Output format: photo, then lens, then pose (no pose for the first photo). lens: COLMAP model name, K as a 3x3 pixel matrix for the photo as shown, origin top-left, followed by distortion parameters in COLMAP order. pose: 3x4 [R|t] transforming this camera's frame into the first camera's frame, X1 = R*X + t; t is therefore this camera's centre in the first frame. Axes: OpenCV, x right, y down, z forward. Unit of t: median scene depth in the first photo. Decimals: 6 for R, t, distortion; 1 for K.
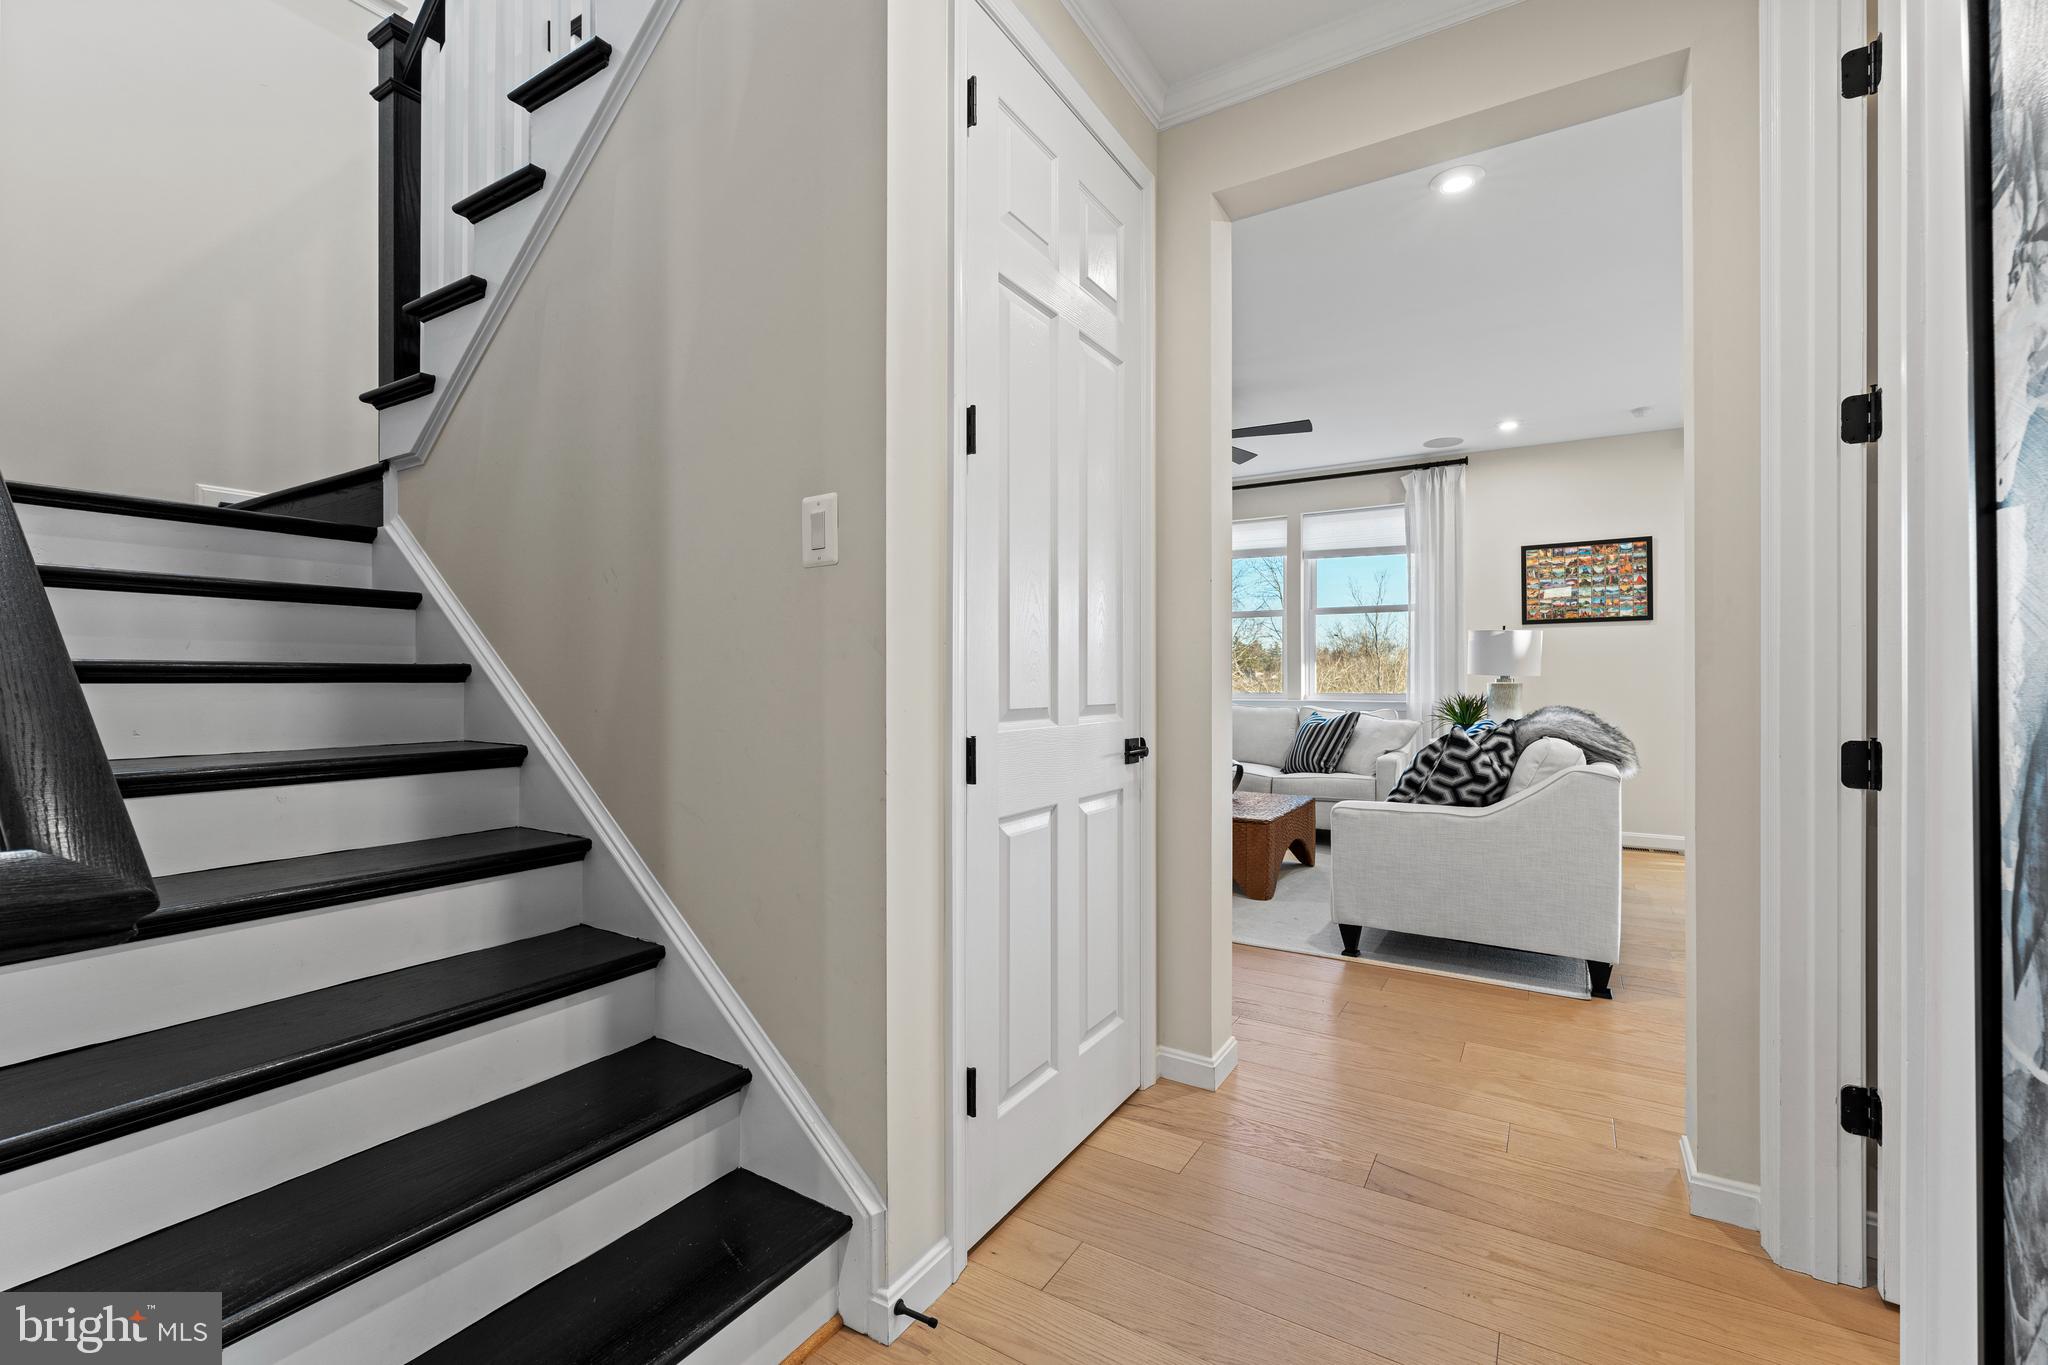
lens RADIAL K [[878.9, 0, 1015.3], [0, 878.9, 682.4], [0, 0, 1]] dist [-0.000398, -0.000023]
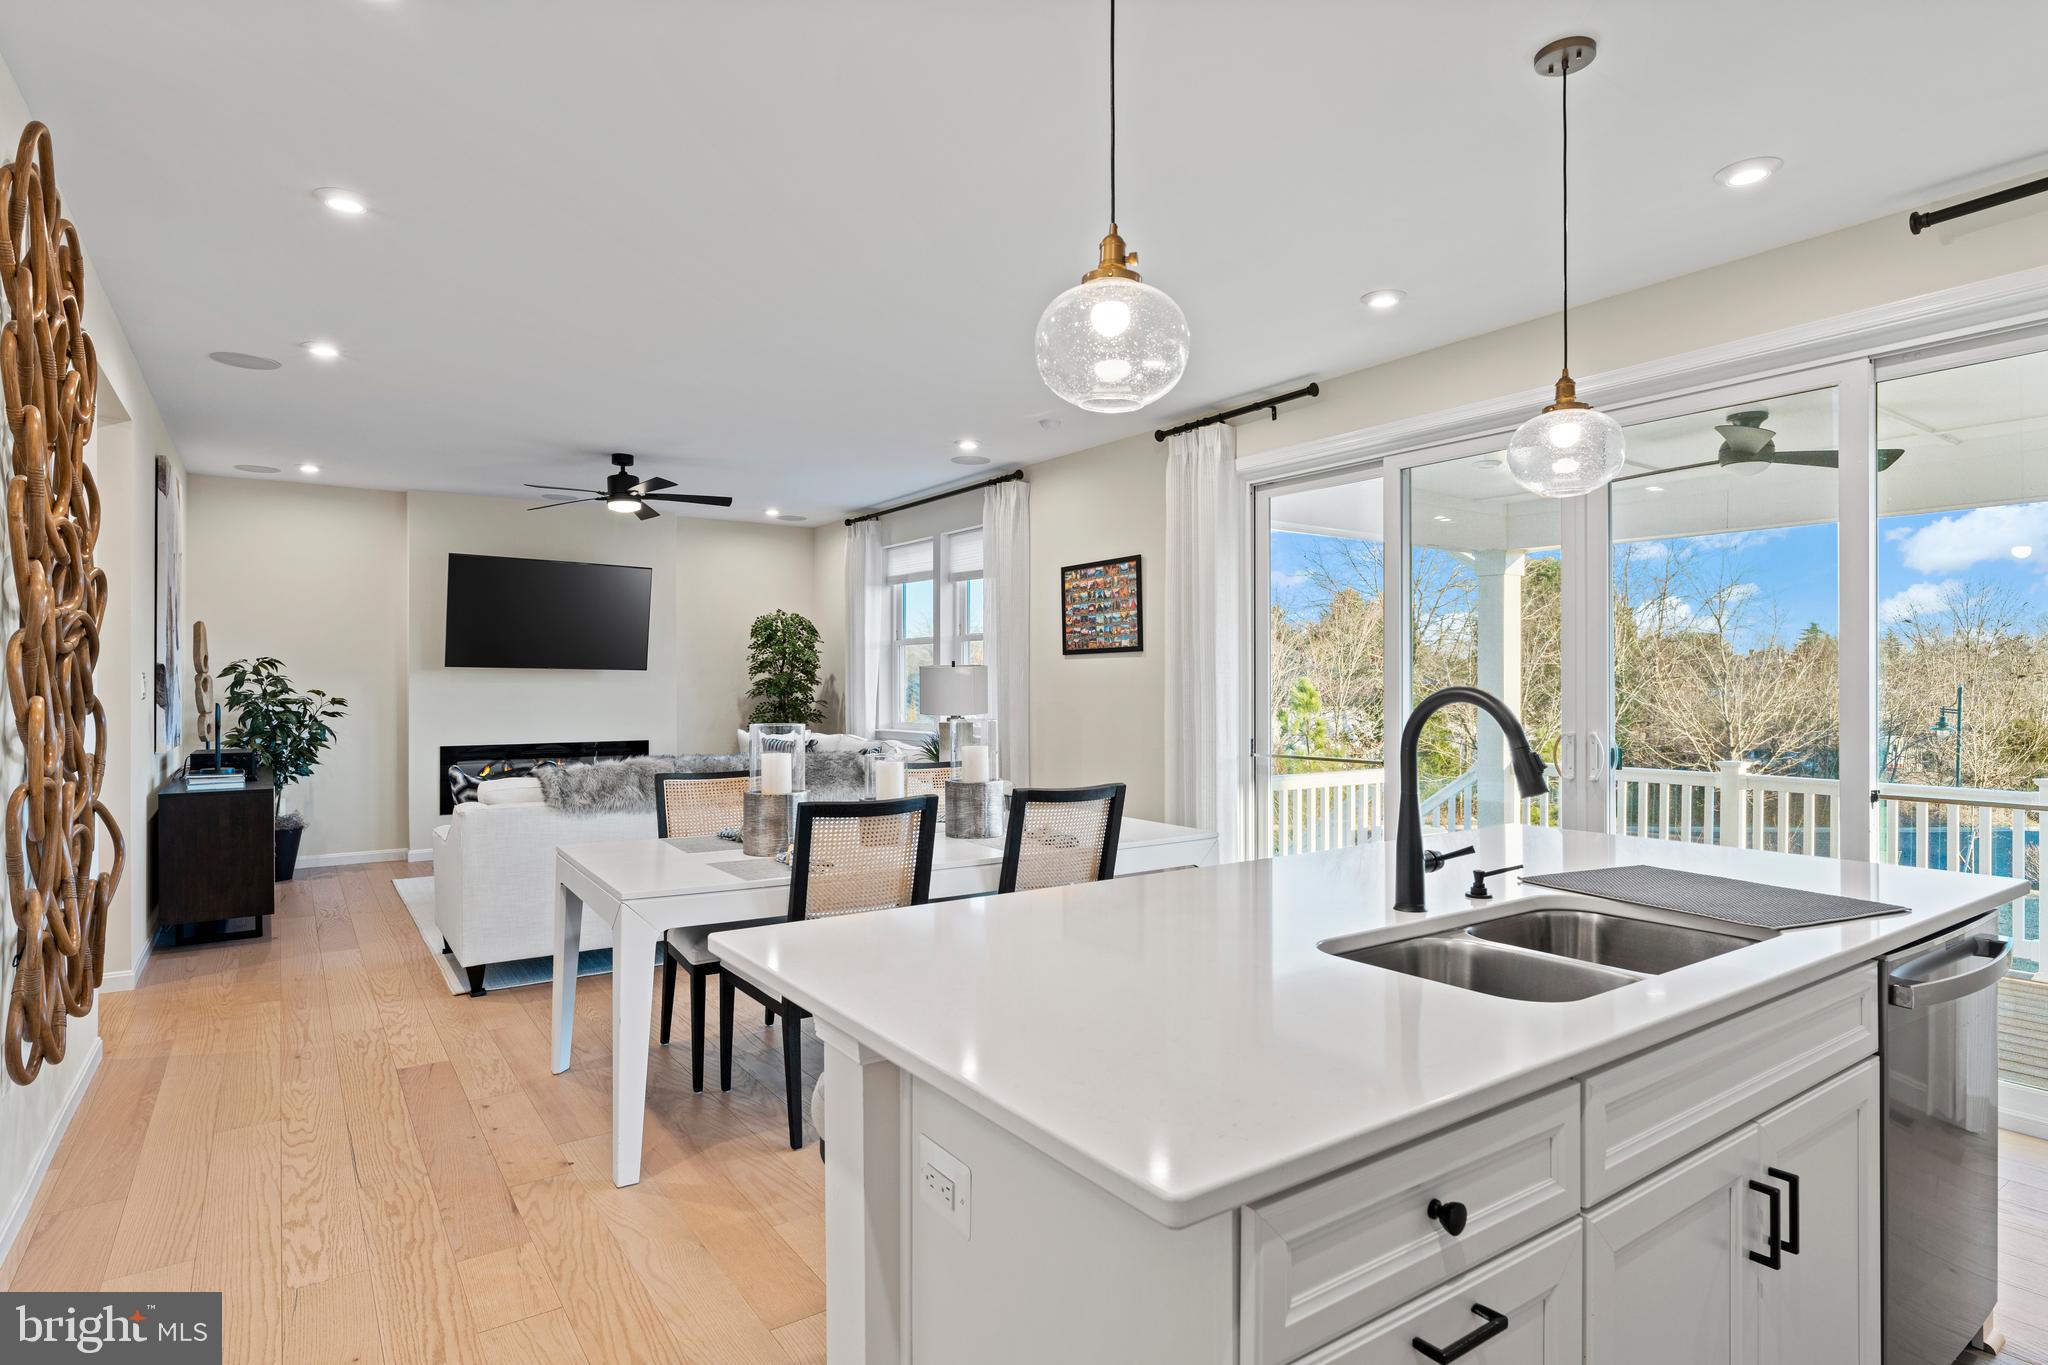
lens RADIAL K [[1059.4, 0, 1024.0], [0, 1059.4, 686.4], [0, 0, 1]] dist [-0.002632, -0.000203]
pose [[0.922372, -0.006292, -0.386251, 0.993008], [0.009284, 0.999940, 0.005882, -0.042339], [0.386190, -0.009012, 0.922375, -0.009703]]
